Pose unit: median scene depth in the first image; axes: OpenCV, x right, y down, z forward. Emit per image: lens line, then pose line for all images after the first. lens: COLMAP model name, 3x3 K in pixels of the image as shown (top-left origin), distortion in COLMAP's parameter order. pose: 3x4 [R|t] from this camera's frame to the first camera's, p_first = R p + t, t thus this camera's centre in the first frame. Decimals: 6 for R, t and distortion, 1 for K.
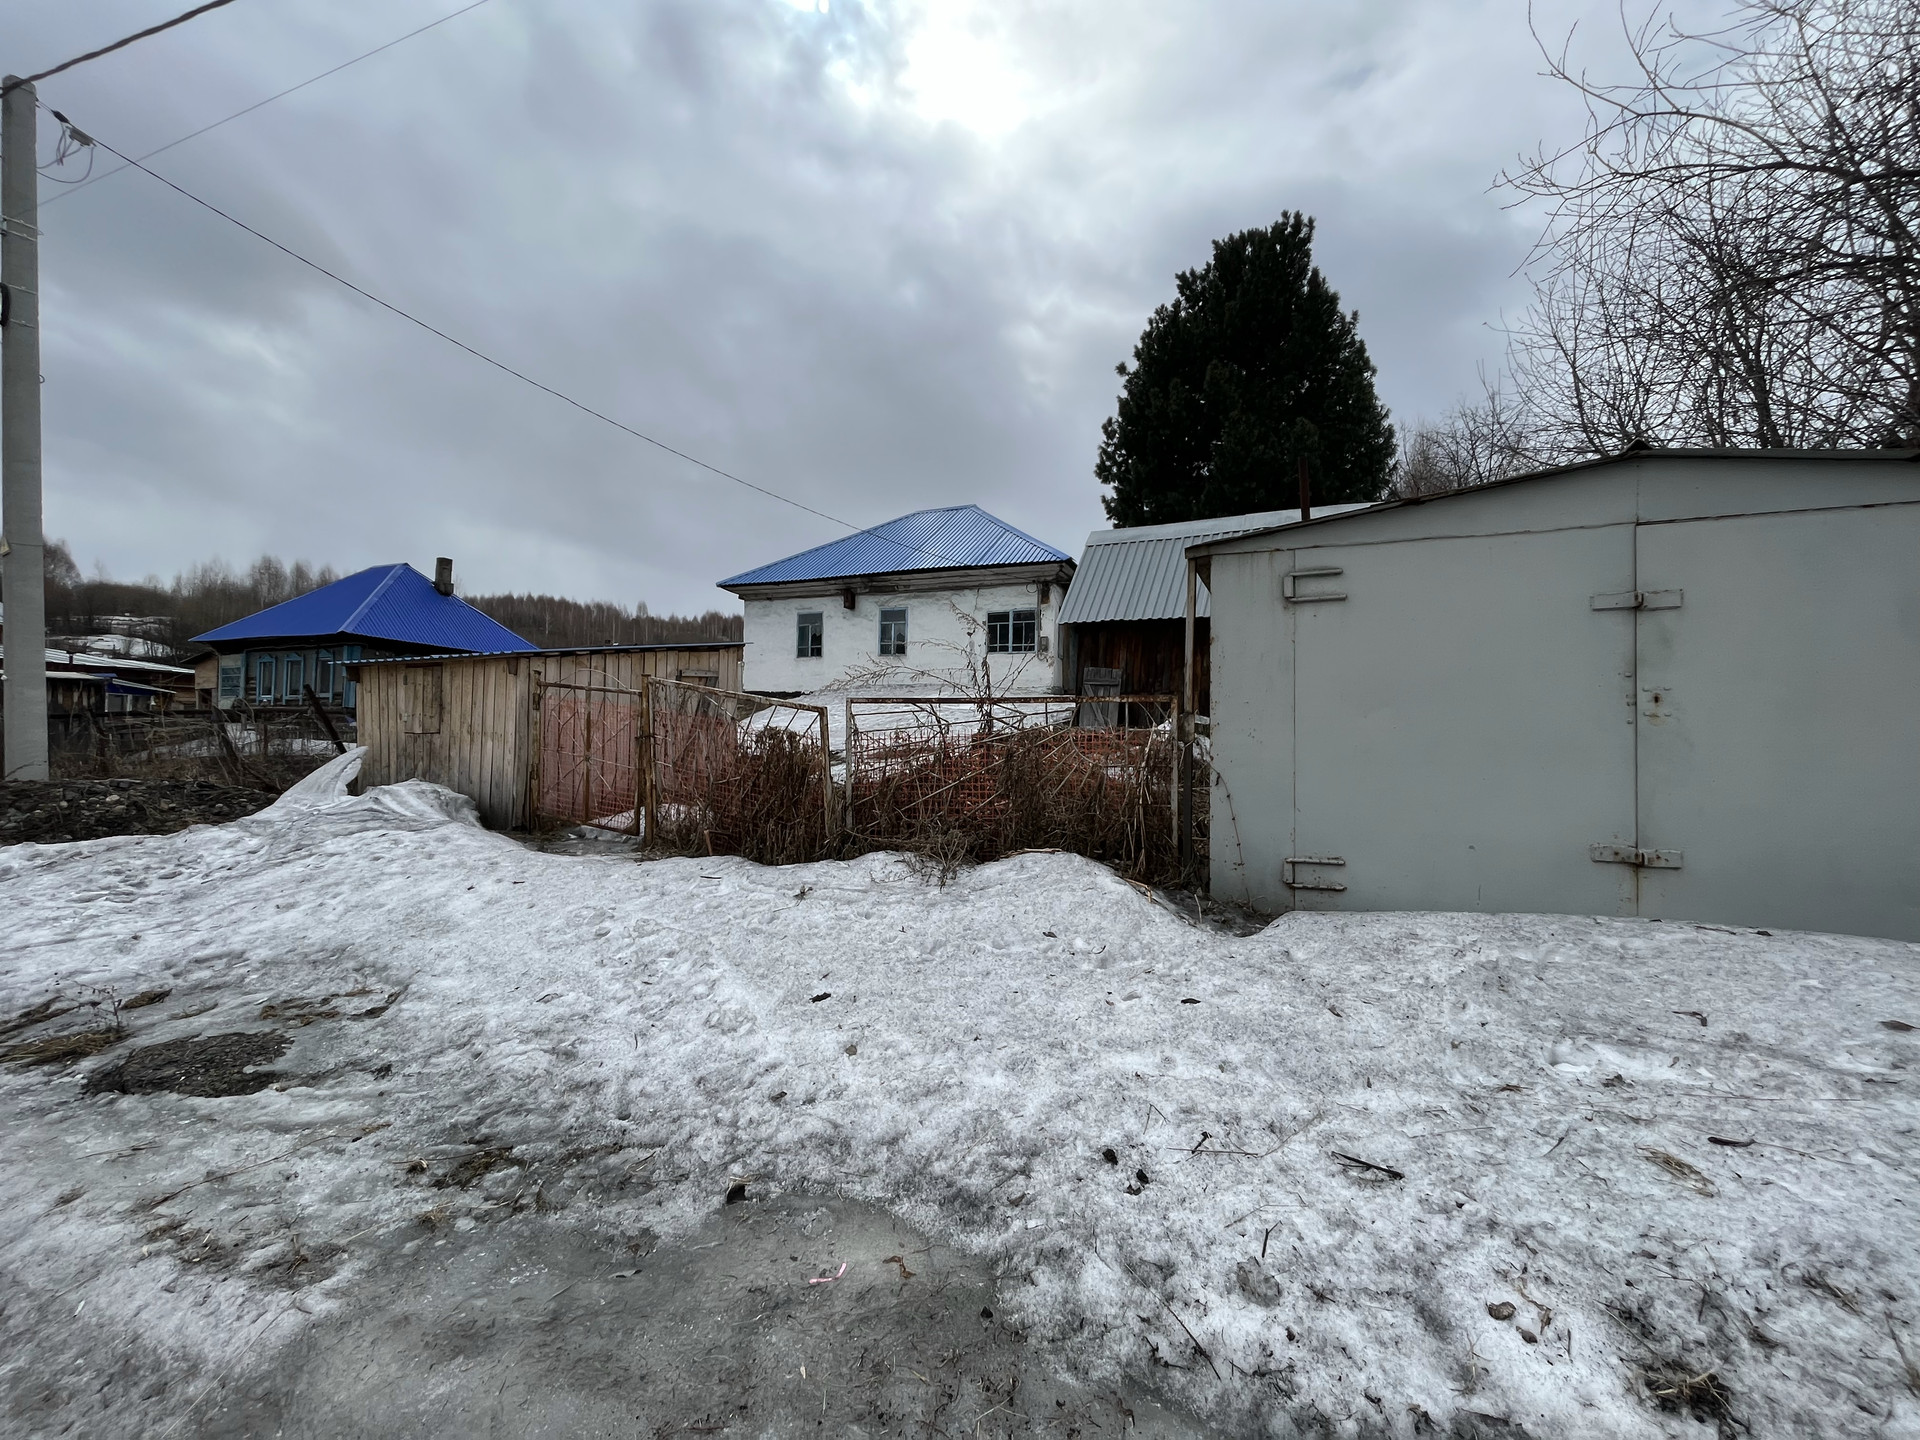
lens RADIAL K [[771.2, 0, 956.7], [0, 771.2, 718.6], [0, 0, 1]] dist [-0.002741, -0.000327]
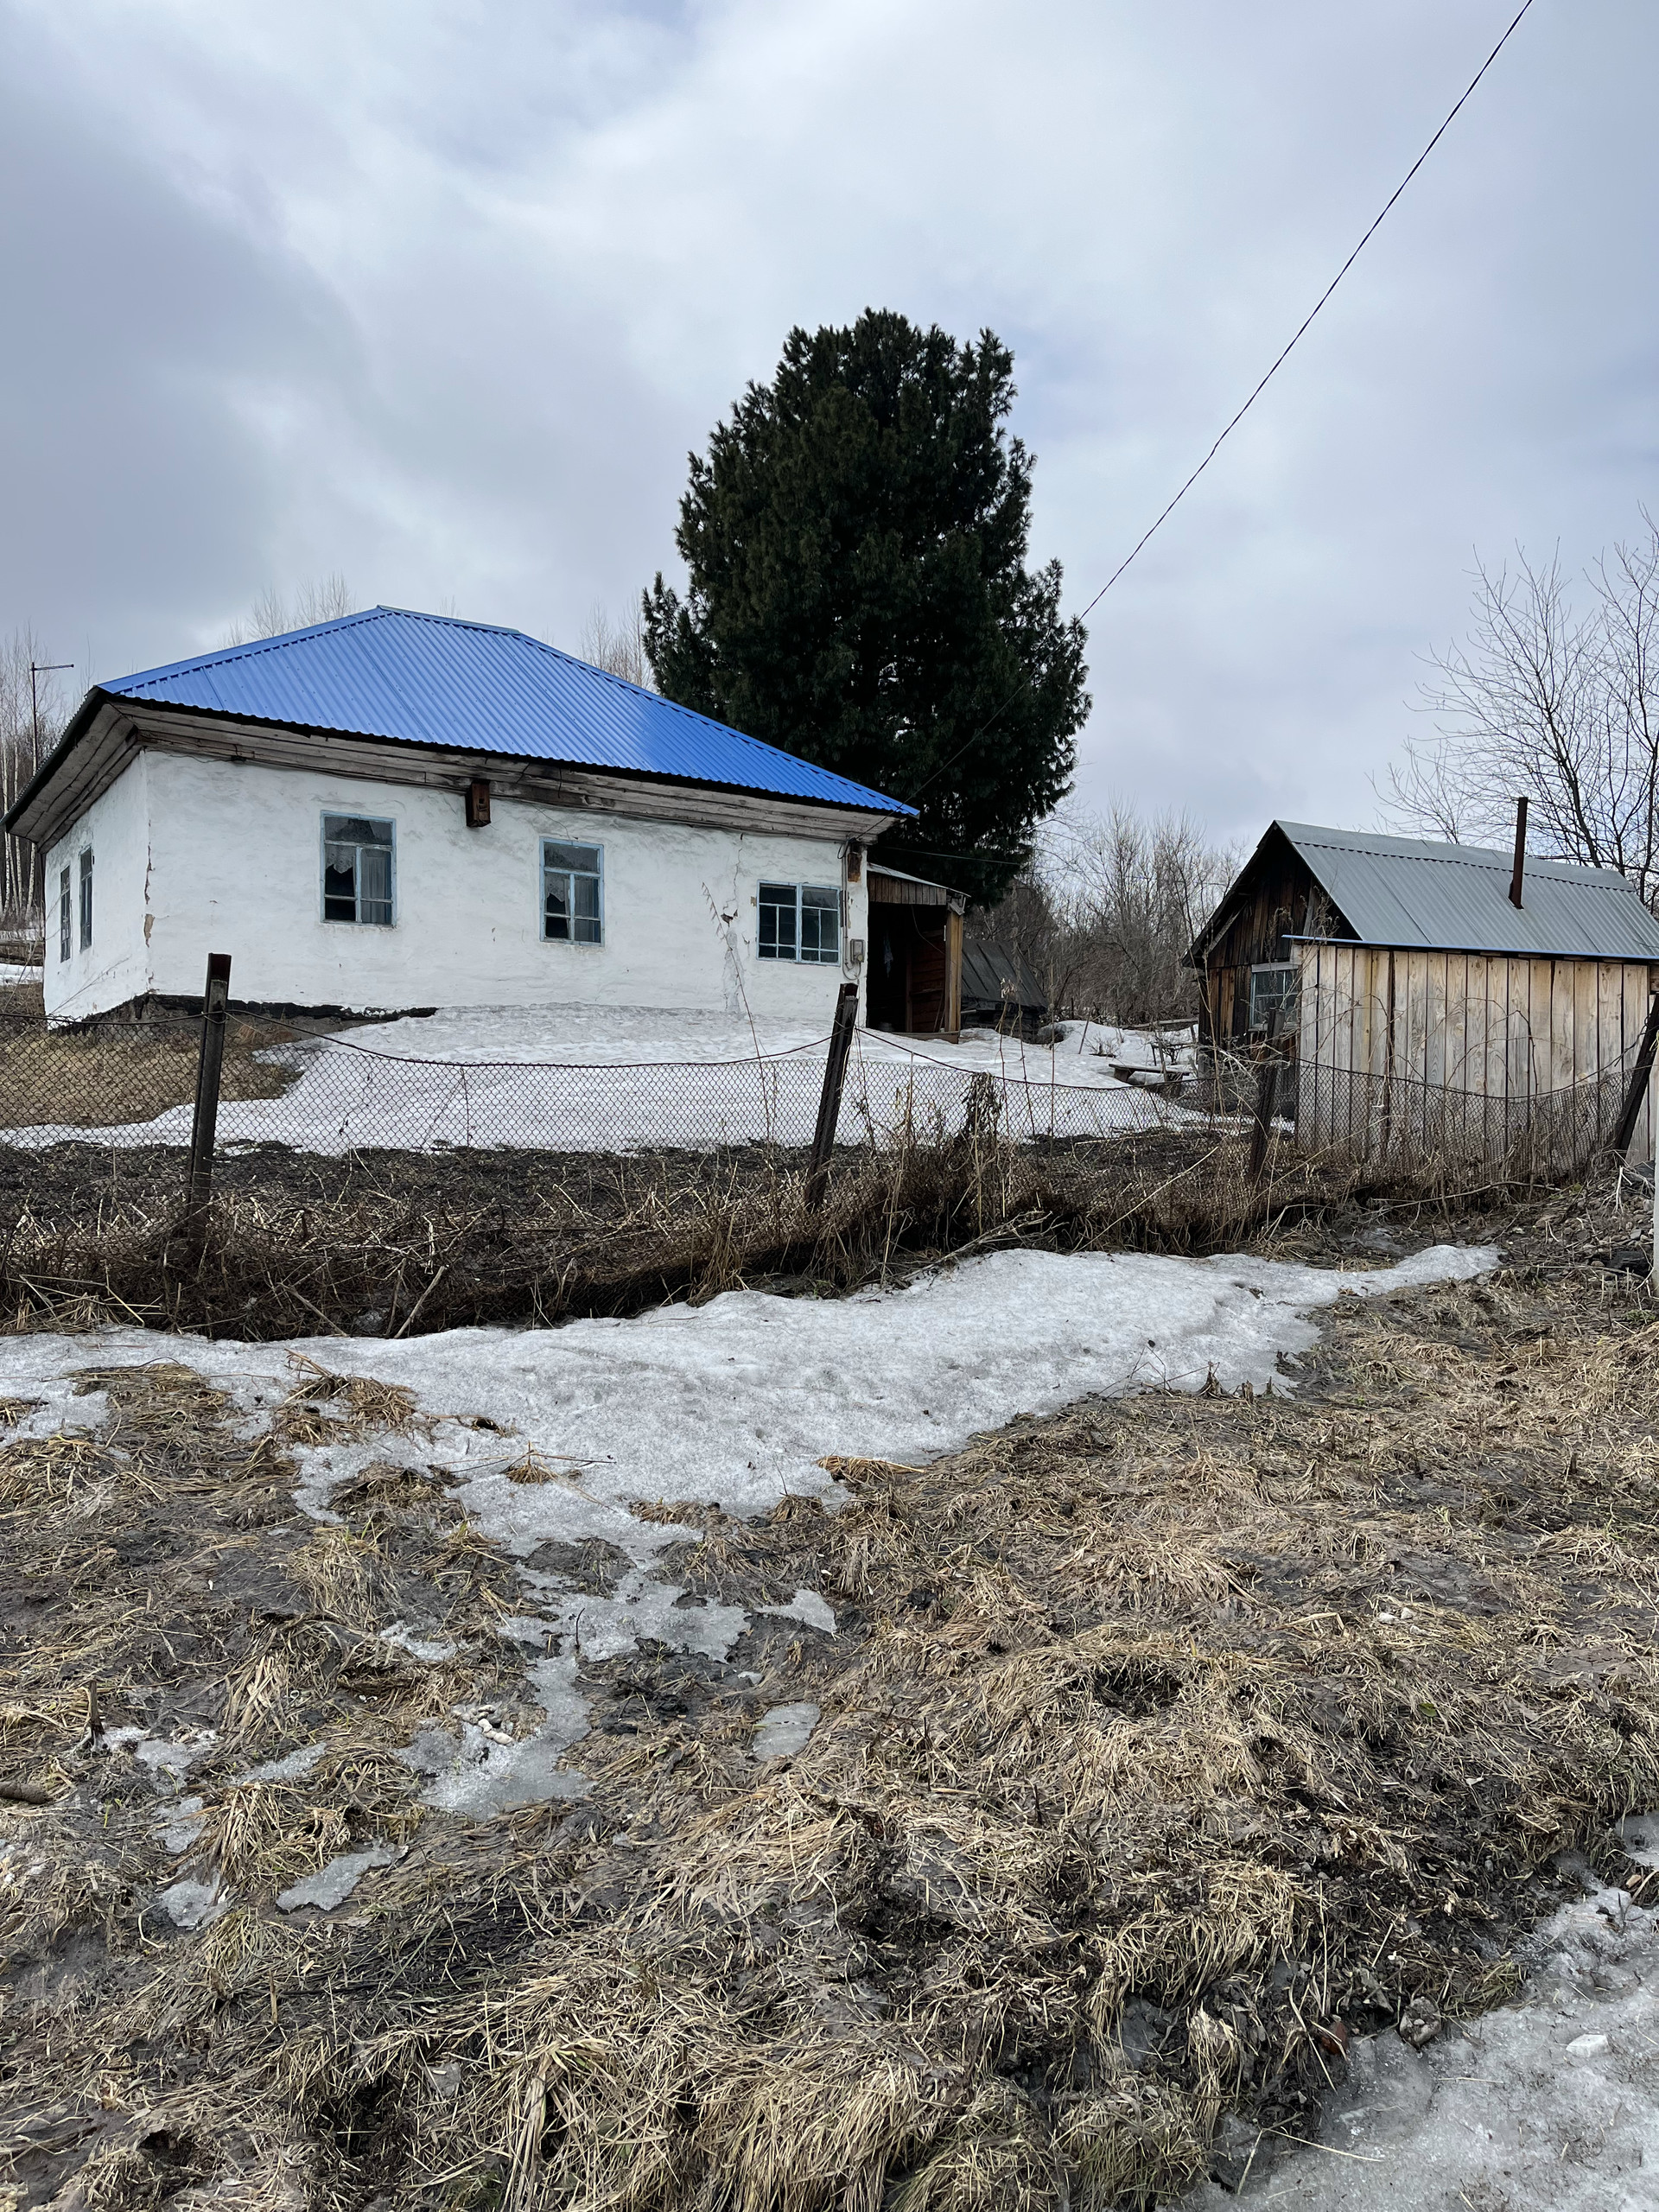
lens RADIAL K [[1667.7, 0, 826.9], [0, 1667.7, 1111.5], [0, 0, 1]] dist [0.060240, -0.066986]
pose [[0.501362, -0.008066, 0.865200, -0.887829], [-0.014914, 0.999727, 0.017962, 0.000392], [-0.865109, -0.021909, 0.501105, 0.353765]]
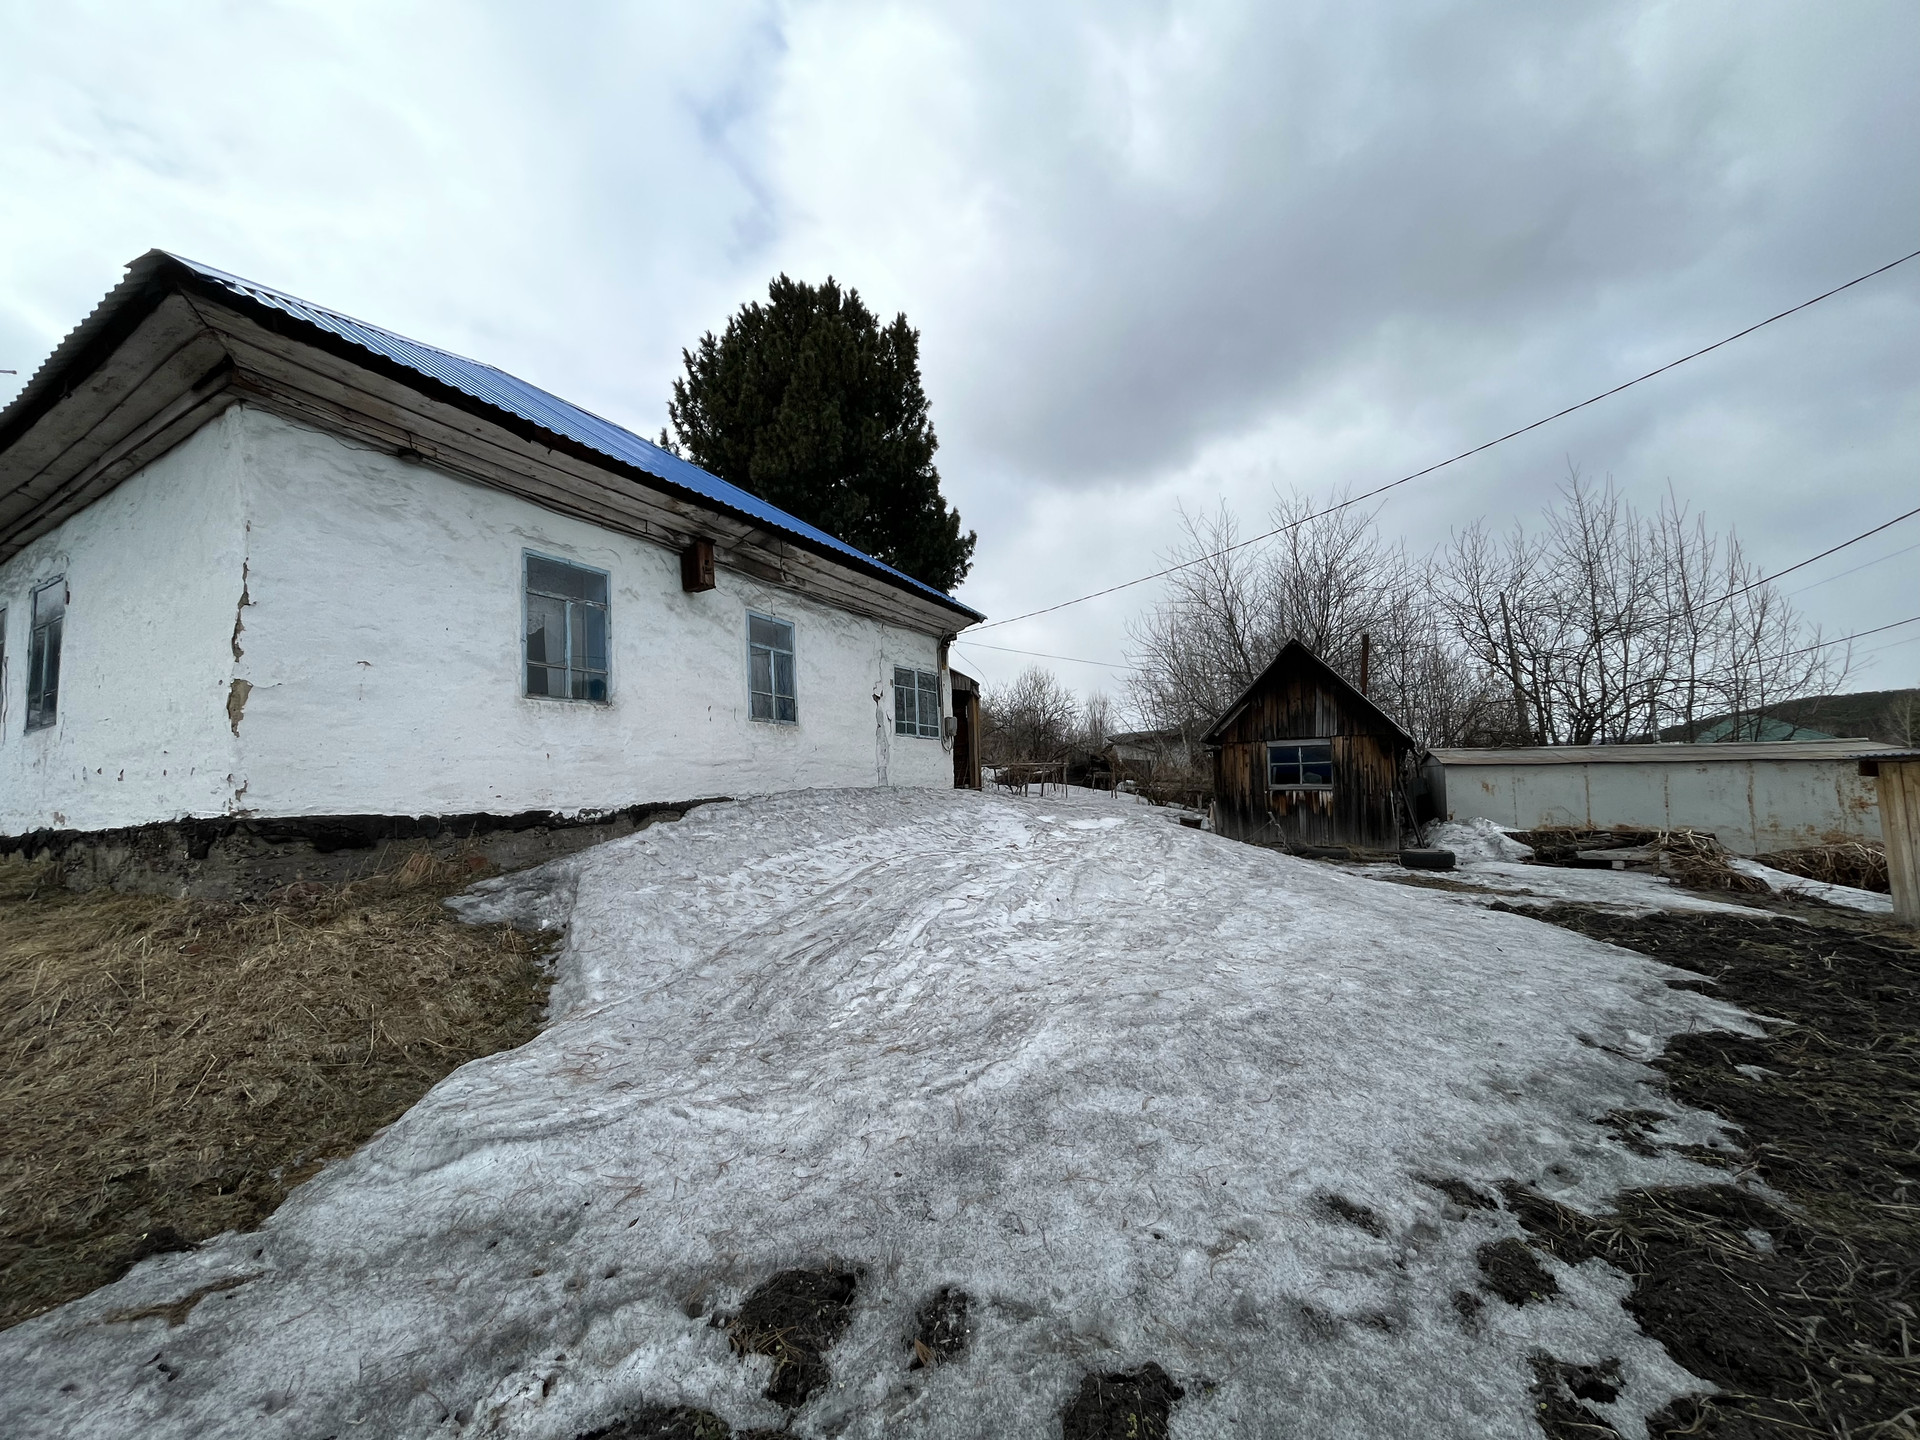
lens RADIAL K [[771.2, 0, 961.2], [0, 771.2, 721.5], [0, 0, 1]] dist [-0.002741, -0.000327]
pose [[0.022265, 0.063297, 0.997746, -0.526001], [0.012402, 0.997899, -0.063584, -0.052594], [-0.999675, 0.013790, 0.021433, 0.882798]]
